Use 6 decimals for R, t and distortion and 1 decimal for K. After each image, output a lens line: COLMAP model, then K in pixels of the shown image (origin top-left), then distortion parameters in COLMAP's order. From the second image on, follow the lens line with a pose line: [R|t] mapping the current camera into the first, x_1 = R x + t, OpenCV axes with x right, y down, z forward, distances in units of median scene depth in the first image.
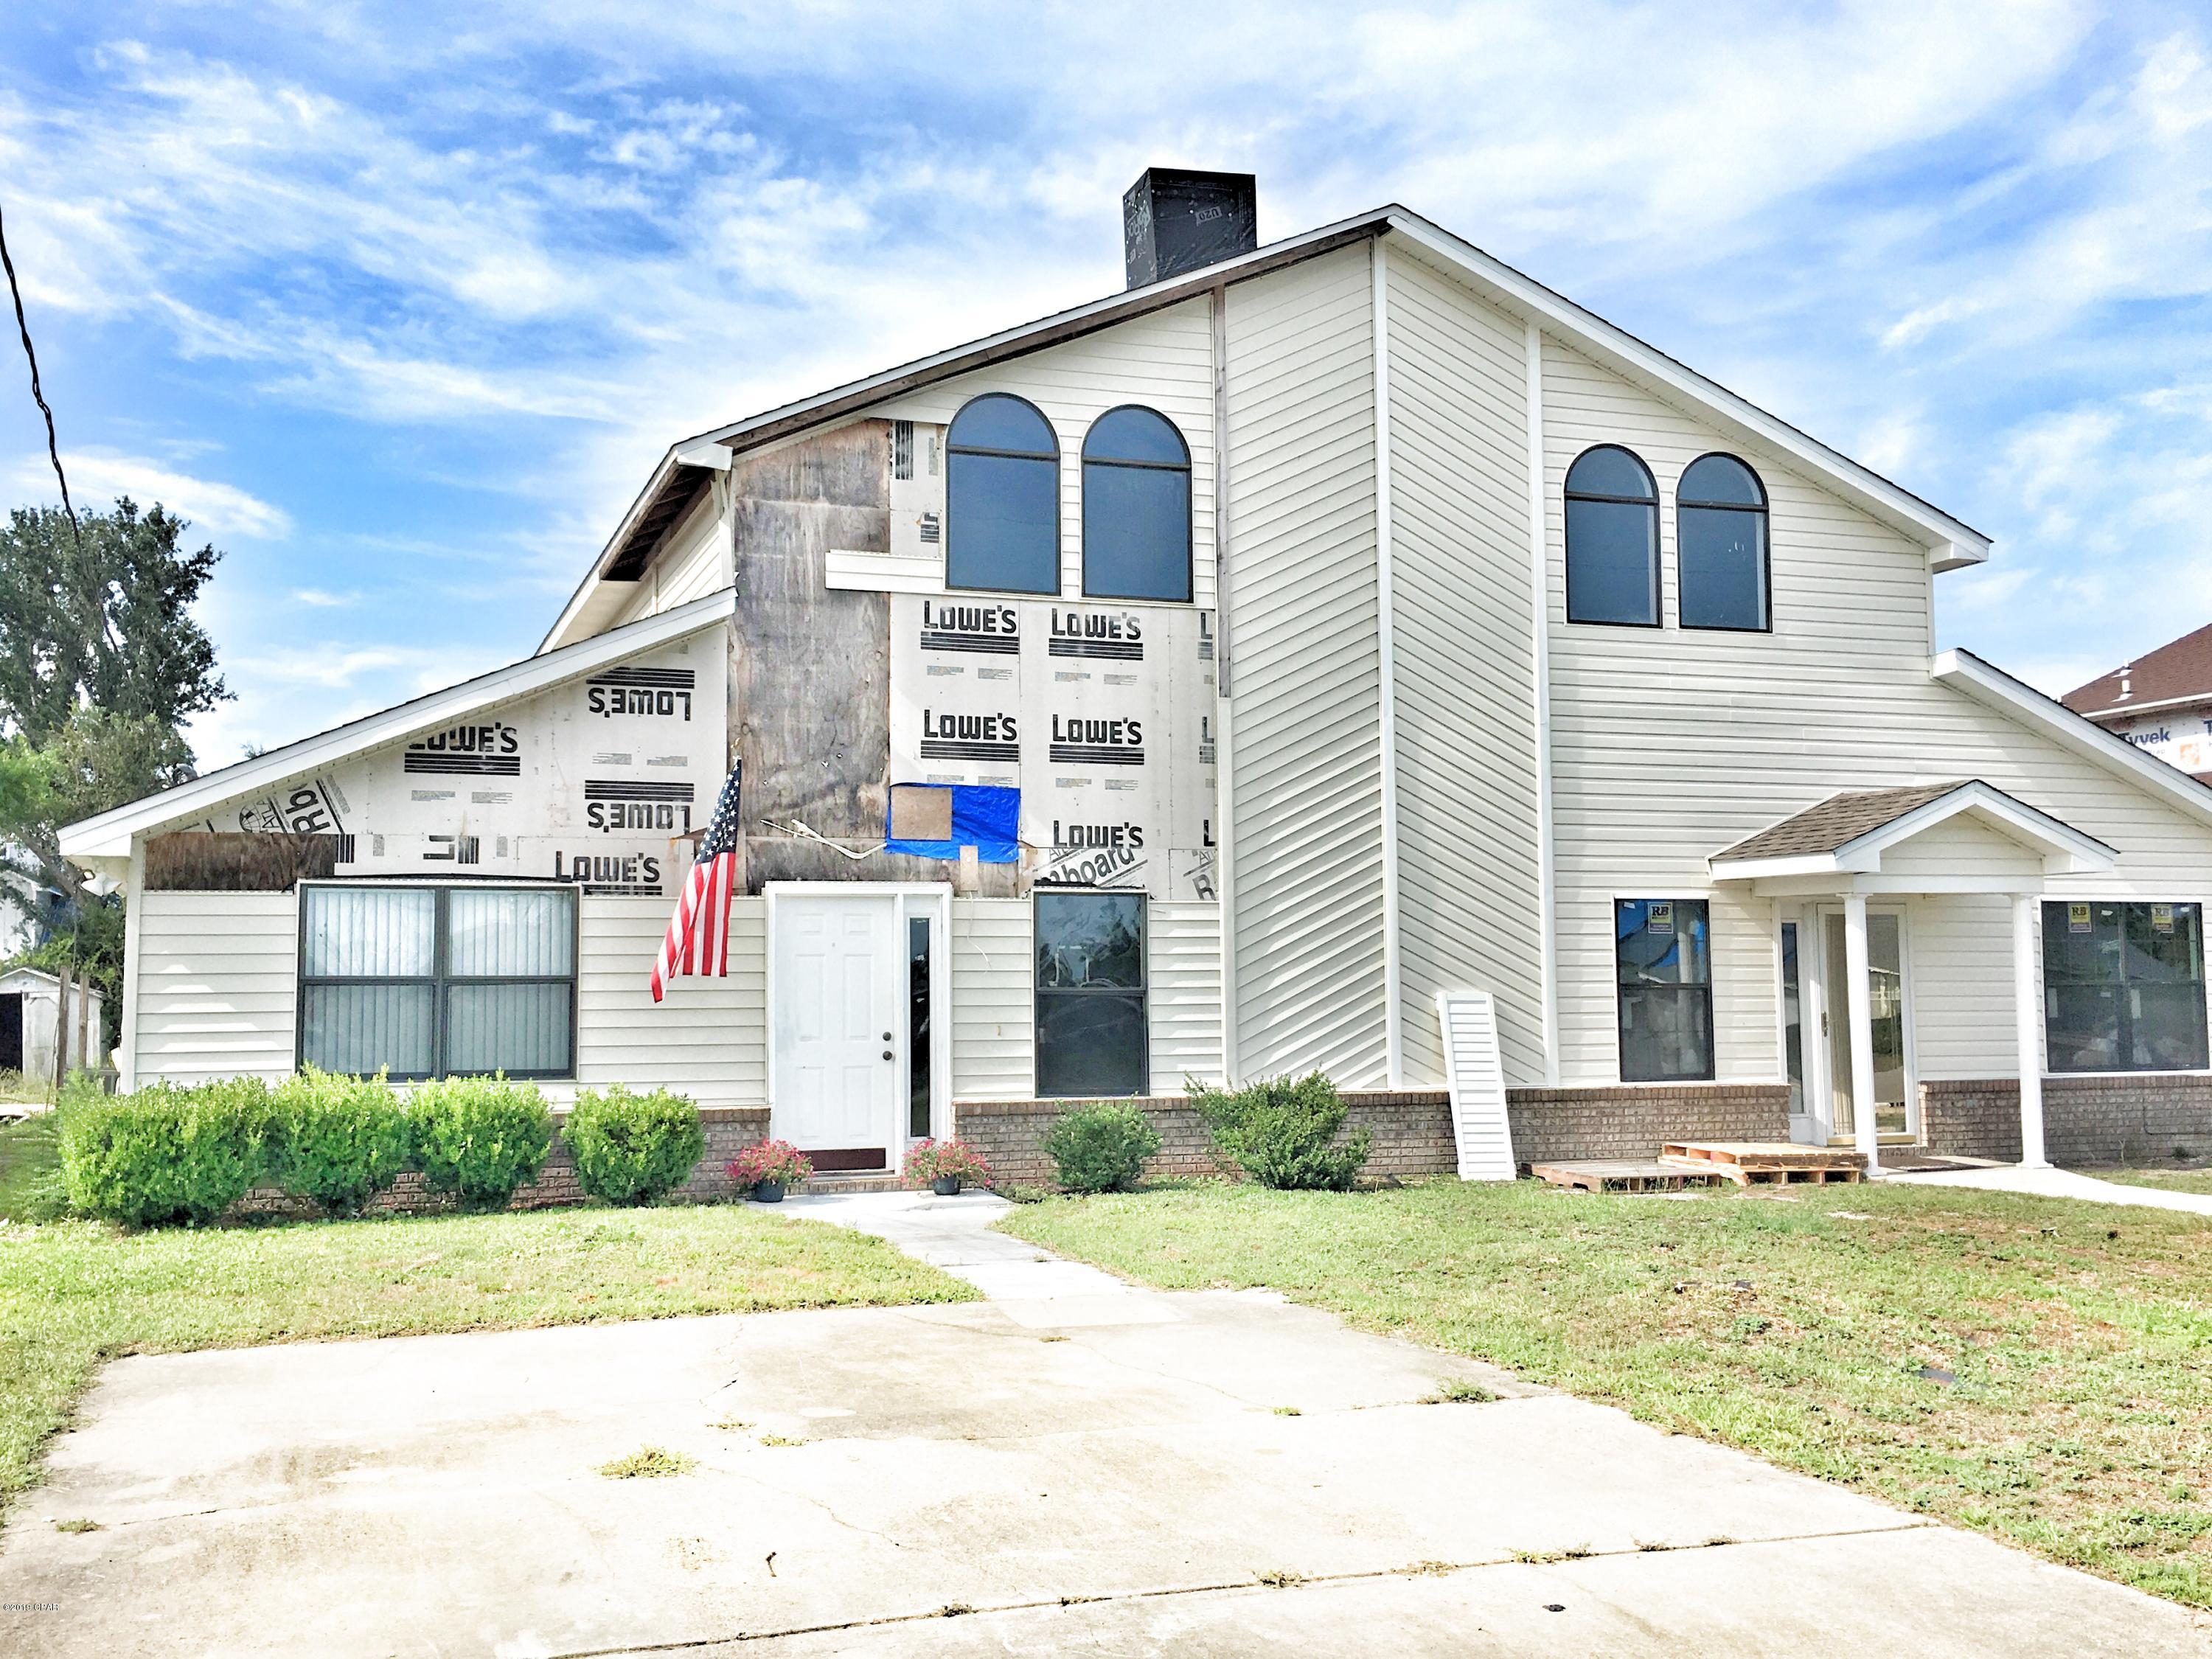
lens RADIAL K [[2109.5, 0, 1105.7], [0, 2109.5, 835.5], [0, 0, 1]] dist [0.036600, 0.000000]
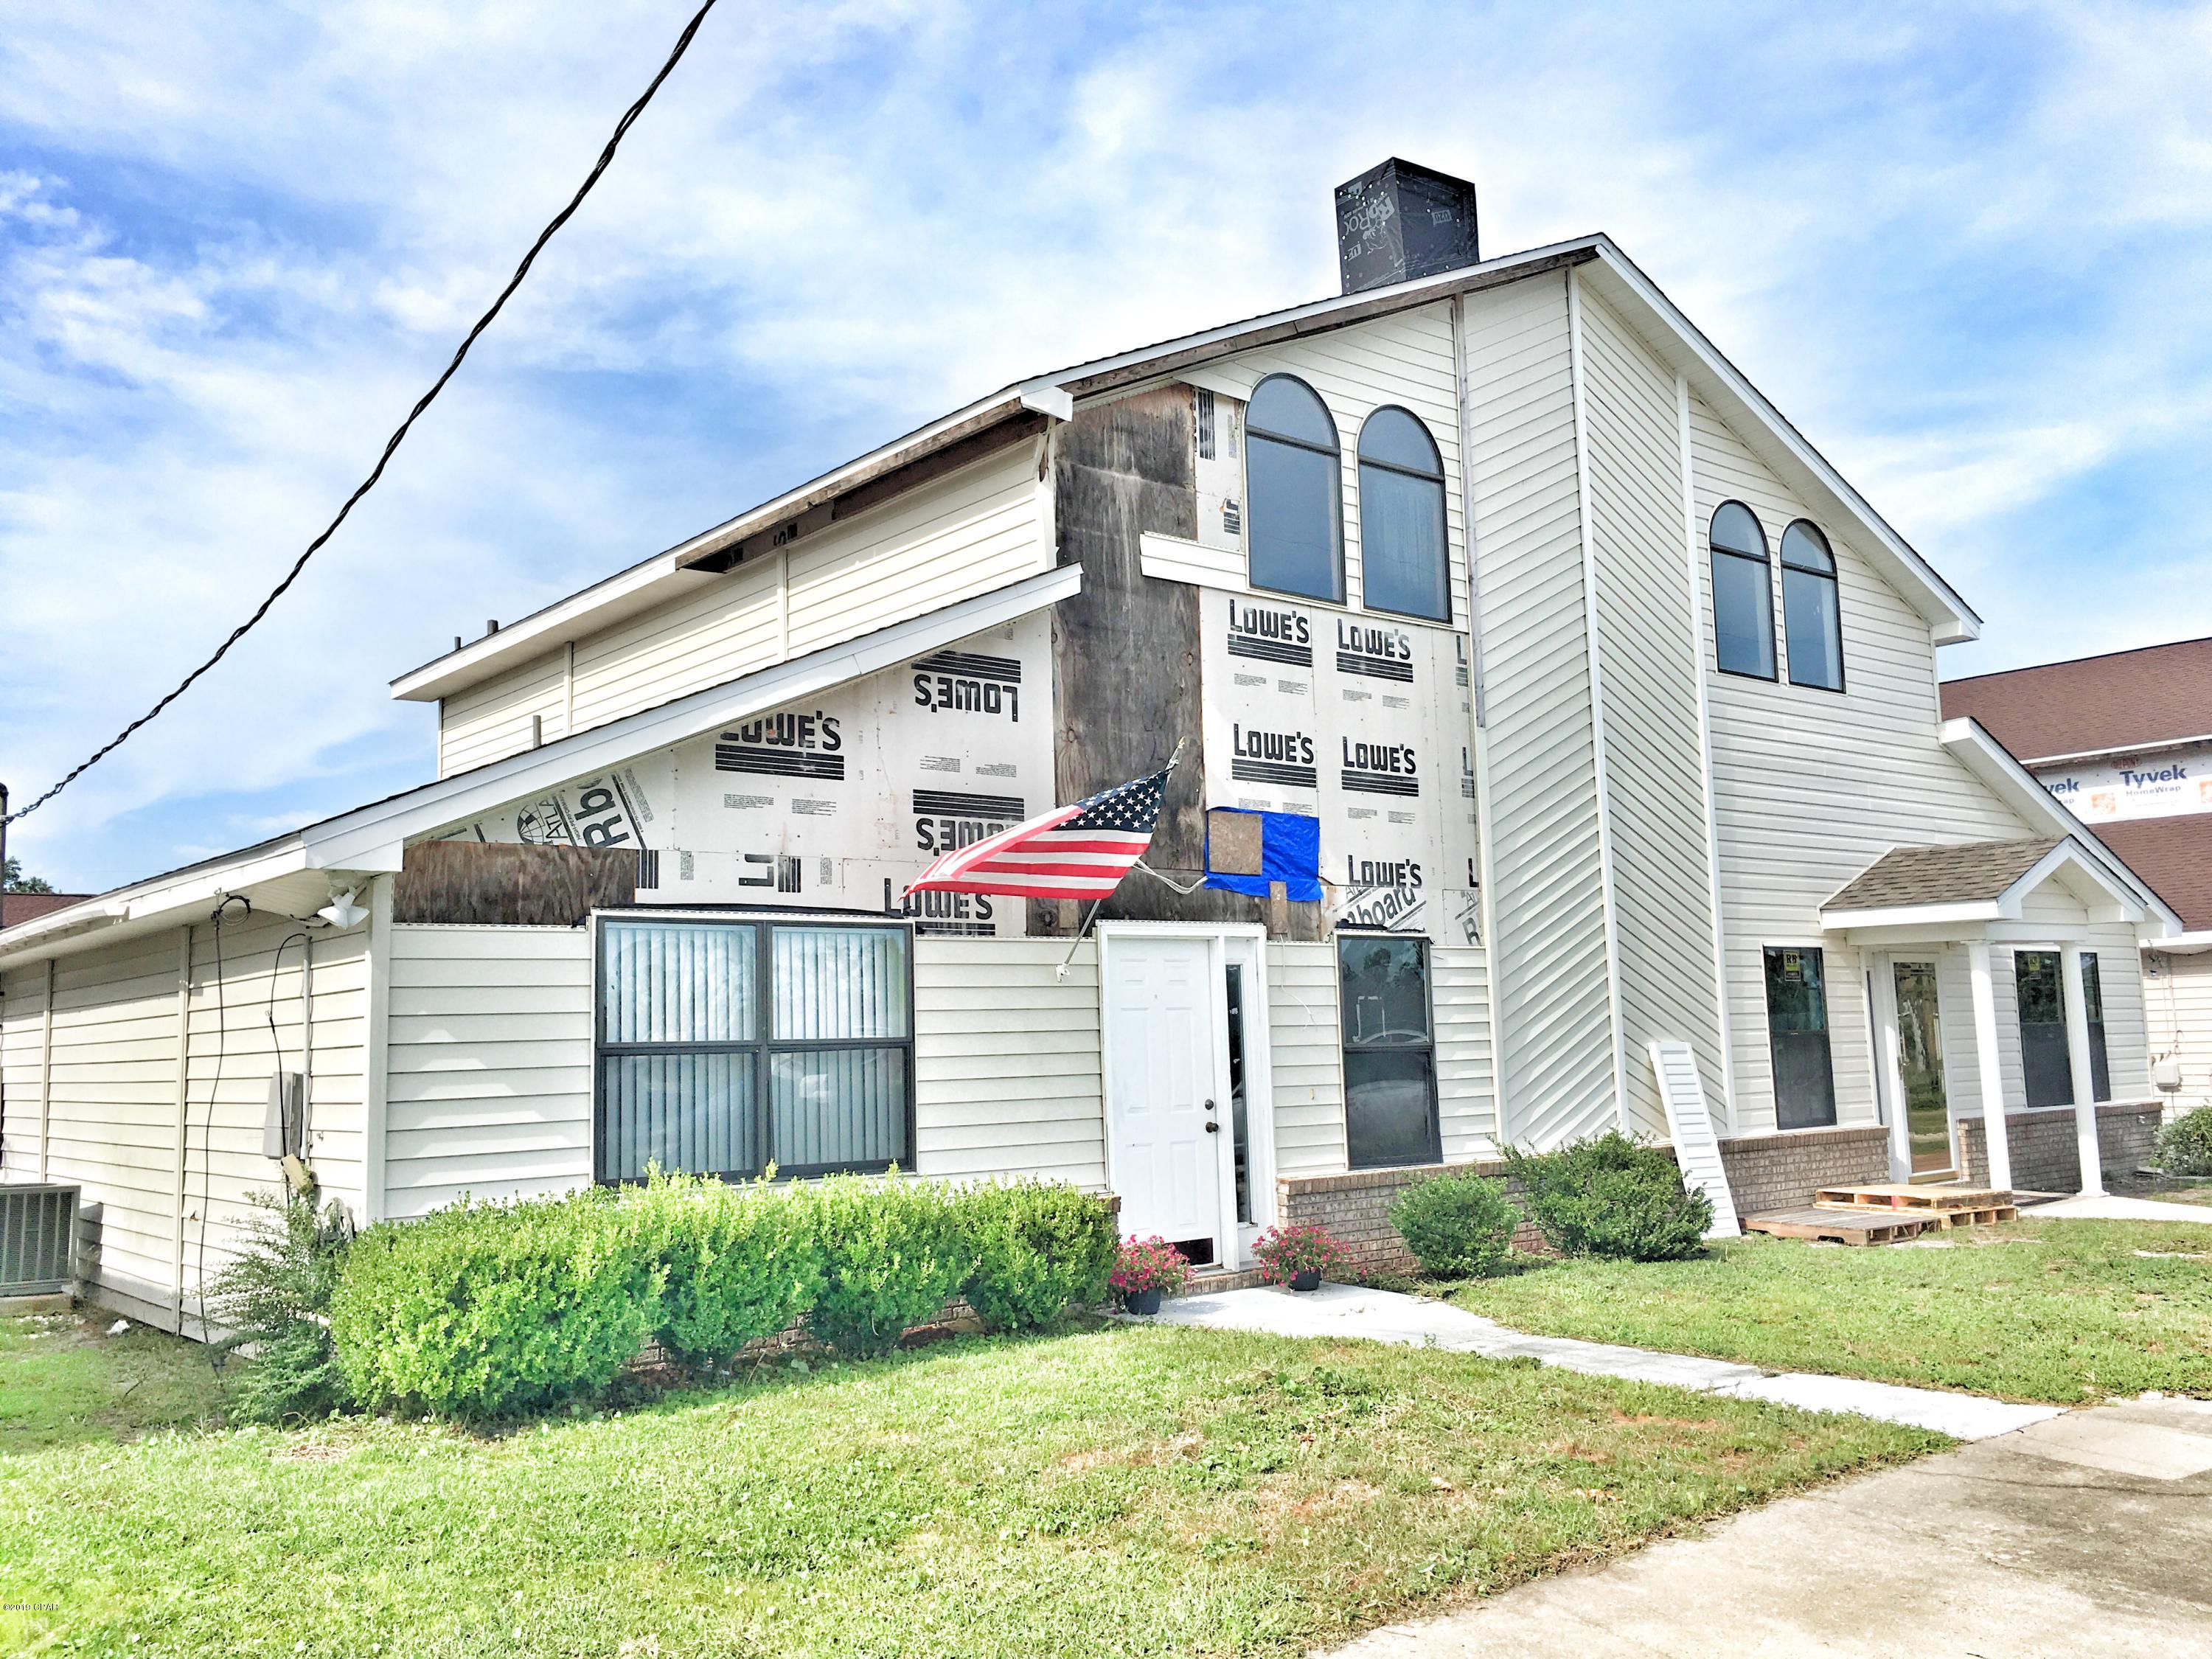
lens RADIAL K [[1860.7, 0, 1115.6], [0, 1860.7, 832.1], [0, 0, 1]] dist [0.070556, -0.097361]
pose [[0.929852, 0.021014, 0.367334, -0.402226], [-0.002074, 0.998651, -0.051880, 0.024041], [-0.367929, 0.047479, 0.928641, 0.303879]]
